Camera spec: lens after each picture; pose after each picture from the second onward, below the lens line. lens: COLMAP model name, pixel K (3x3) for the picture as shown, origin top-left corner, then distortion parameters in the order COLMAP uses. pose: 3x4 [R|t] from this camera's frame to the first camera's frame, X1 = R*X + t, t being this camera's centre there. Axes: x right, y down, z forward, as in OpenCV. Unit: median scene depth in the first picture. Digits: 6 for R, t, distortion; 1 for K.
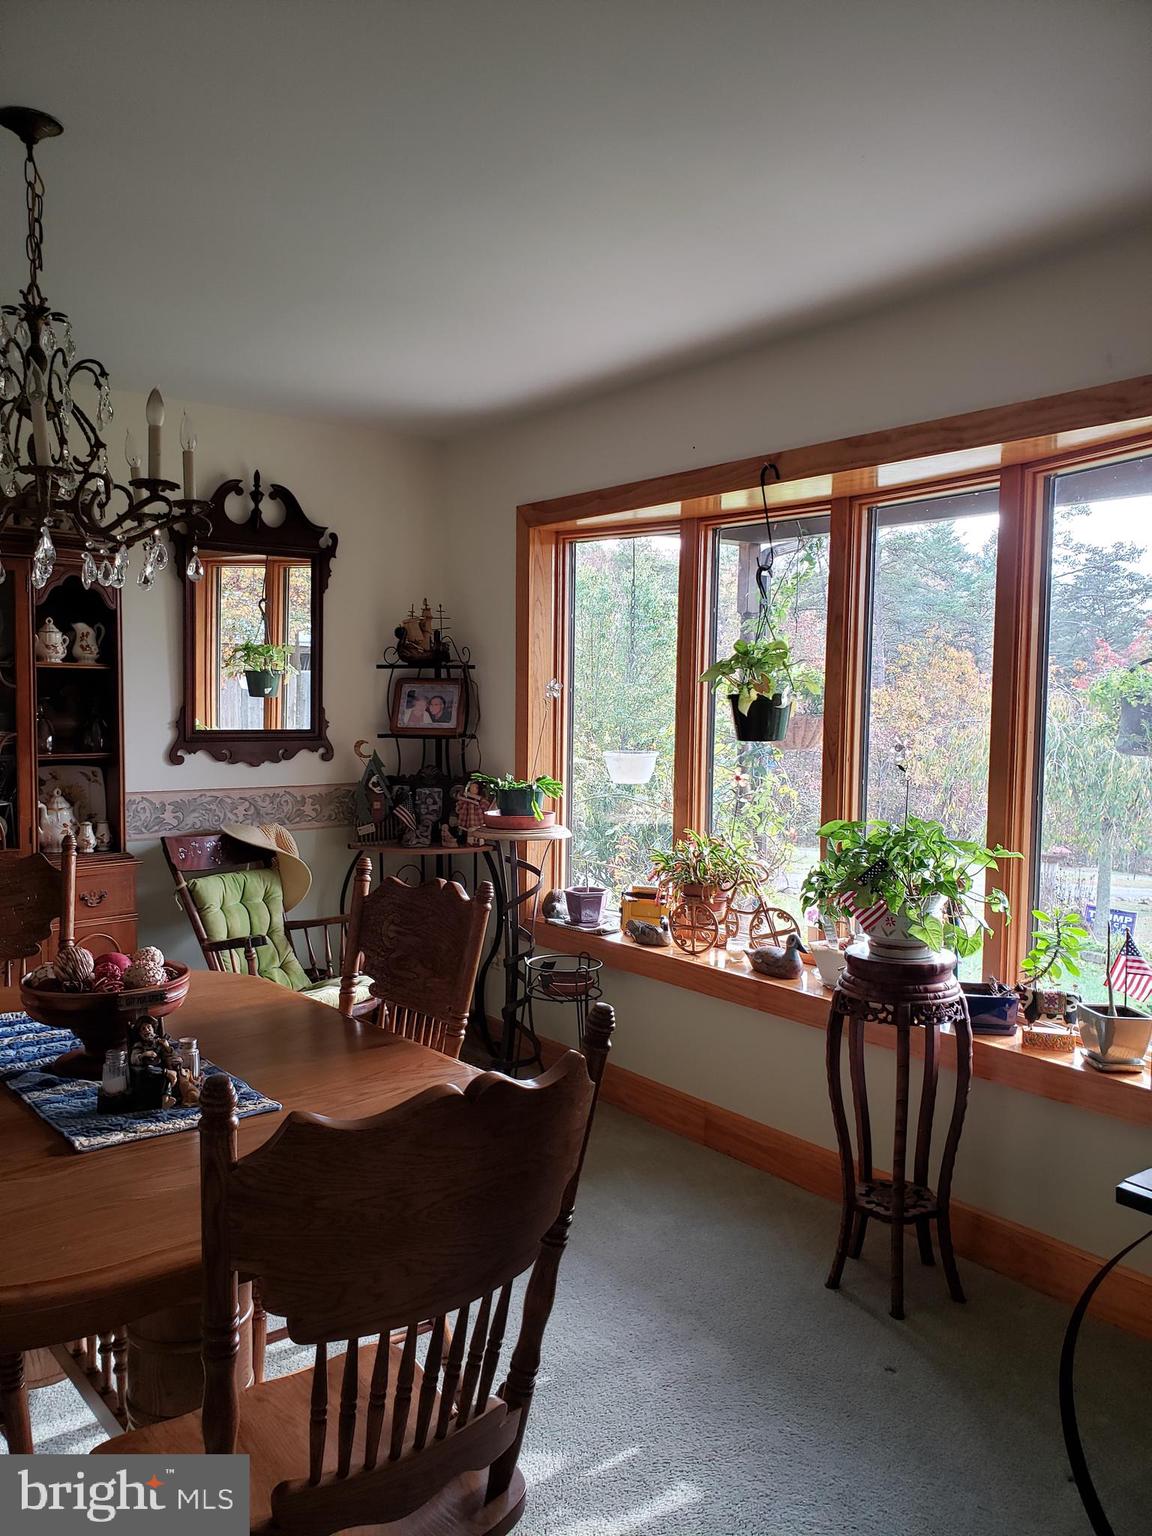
lens RADIAL K [[1196.9, 0, 580.6], [0, 1196.9, 771.0], [0, 0, 1]] dist [0.052445, -0.012794]
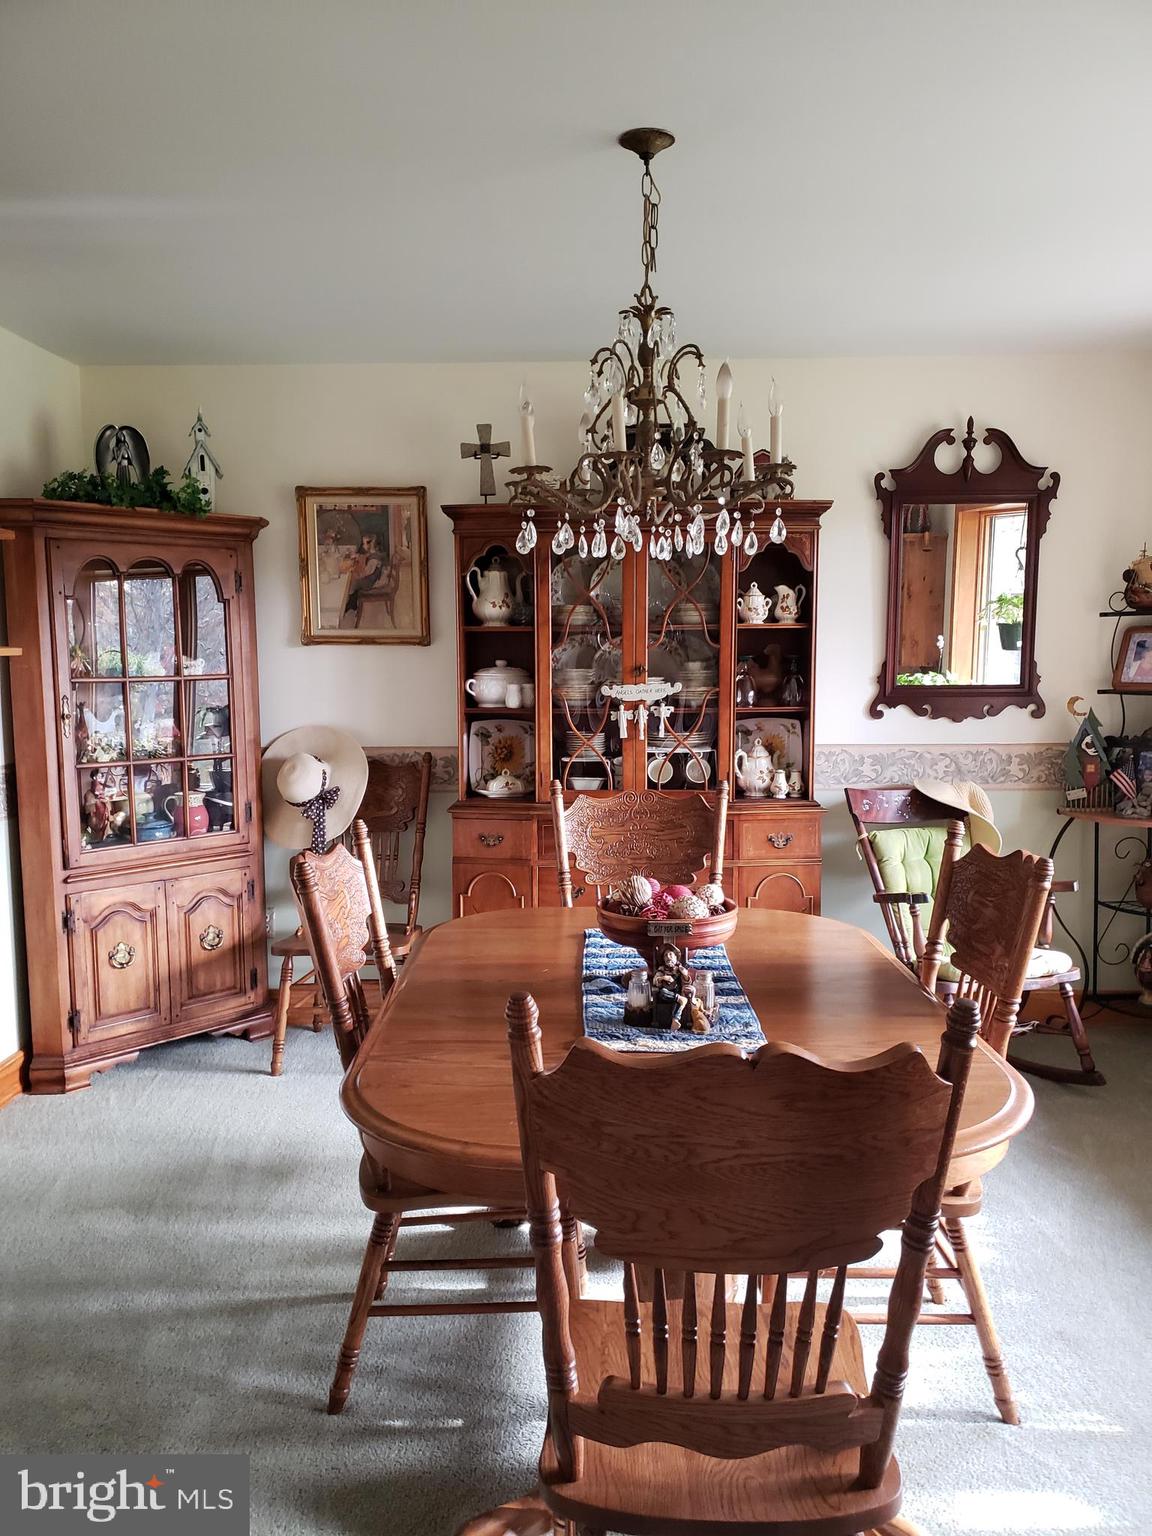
lens RADIAL K [[1196.9, 0, 580.9], [0, 1196.9, 768.2], [0, 0, 1]] dist [0.052445, -0.012794]
pose [[0.771900, 0.047542, -0.633964, 0.131448], [-0.025818, 0.998721, 0.043461, -0.001581], [0.635220, -0.017180, 0.772140, 0.053185]]
